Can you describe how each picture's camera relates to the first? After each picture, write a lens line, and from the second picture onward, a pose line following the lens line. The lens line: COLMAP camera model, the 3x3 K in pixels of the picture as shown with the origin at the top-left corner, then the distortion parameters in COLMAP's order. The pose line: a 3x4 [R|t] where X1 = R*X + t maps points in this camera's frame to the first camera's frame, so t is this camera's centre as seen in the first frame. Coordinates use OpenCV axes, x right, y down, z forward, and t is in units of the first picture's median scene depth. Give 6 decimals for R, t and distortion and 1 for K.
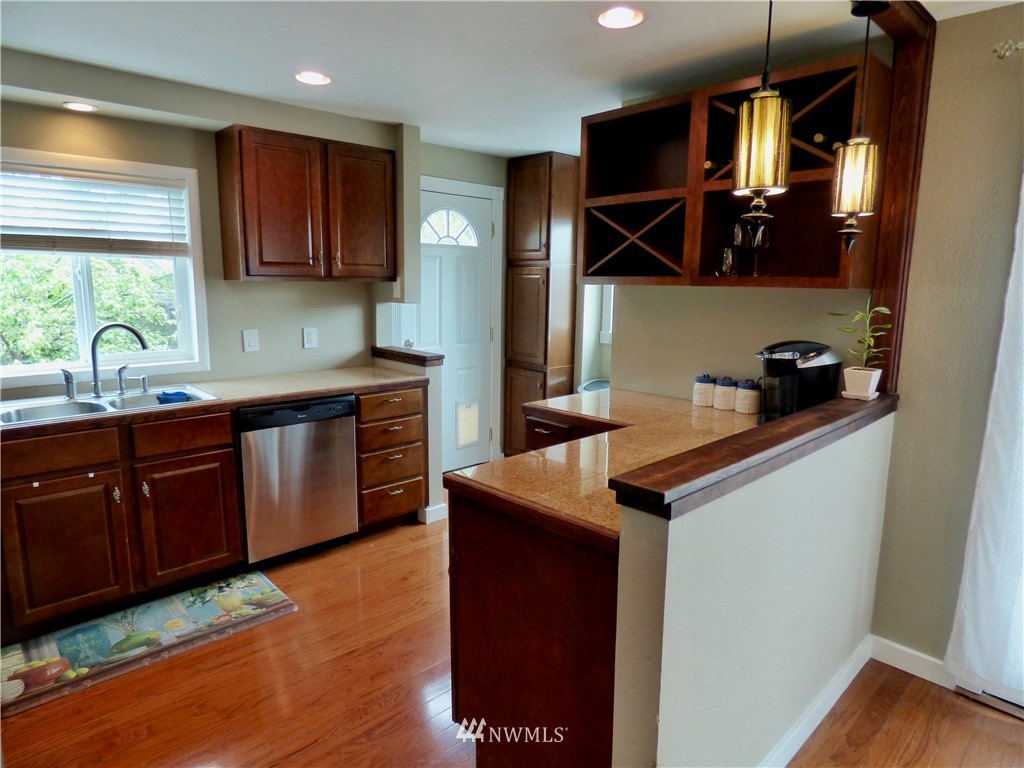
lens RADIAL K [[617.7, 0, 521.5], [0, 617.7, 383.9], [0, 0, 1]] dist [0.007032, -0.011536]
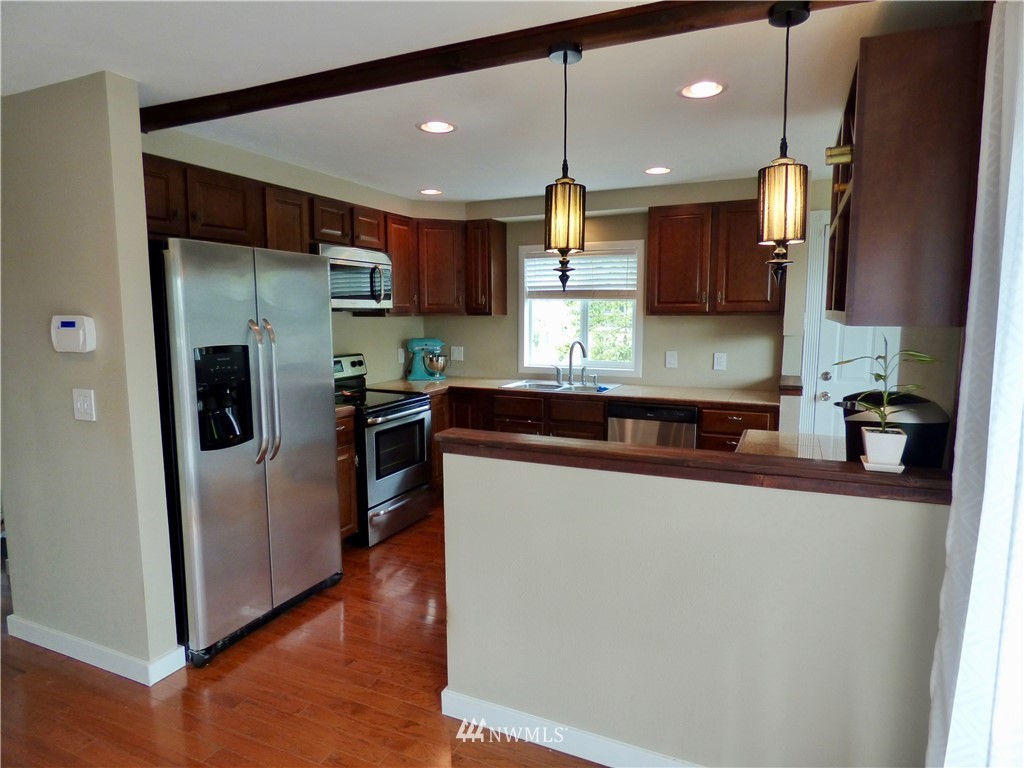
lens RADIAL K [[617.7, 0, 511.8], [0, 617.7, 387.4], [0, 0, 1]] dist [0.007032, -0.011536]
pose [[0.371174, 0.104550, -0.922659, 0.807779], [-0.148369, 0.987553, 0.052216, -0.034112], [0.916633, 0.117513, 0.382066, 0.209906]]
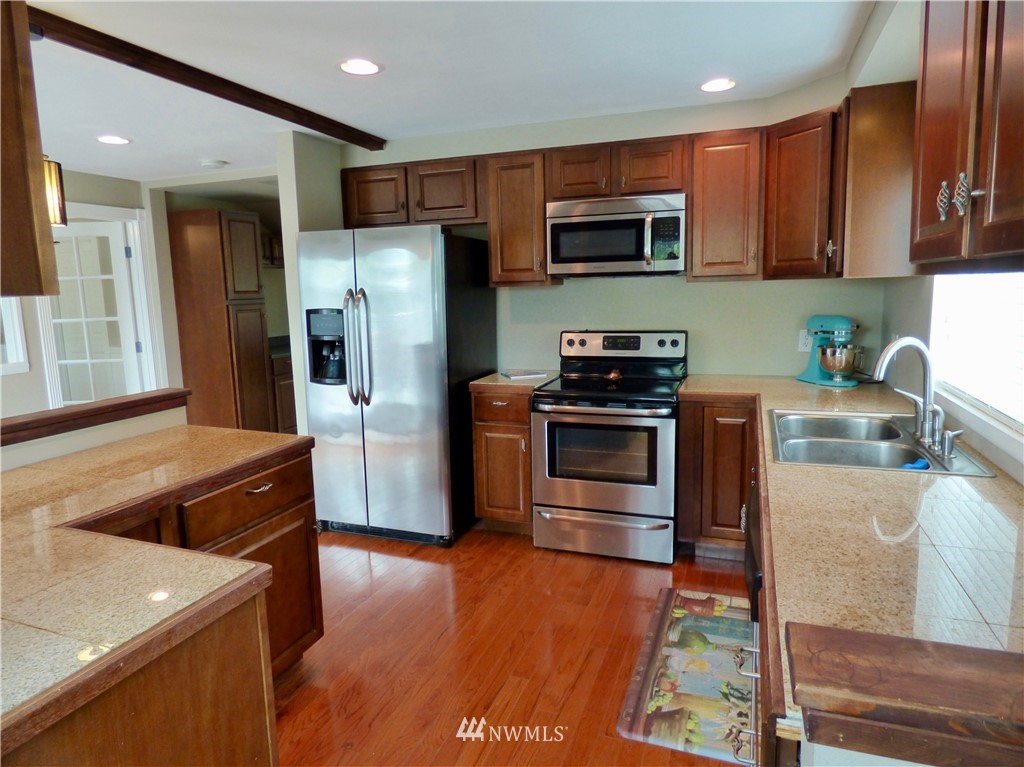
lens RADIAL K [[617.7, 0, 514.1], [0, 617.7, 376.3], [0, 0, 1]] dist [0.007032, -0.011536]
pose [[-0.905664, 0.070143, -0.418155, 0.016497], [-0.055182, 0.958333, 0.280271, -0.213538], [0.420391, 0.276906, -0.864057, 1.370739]]
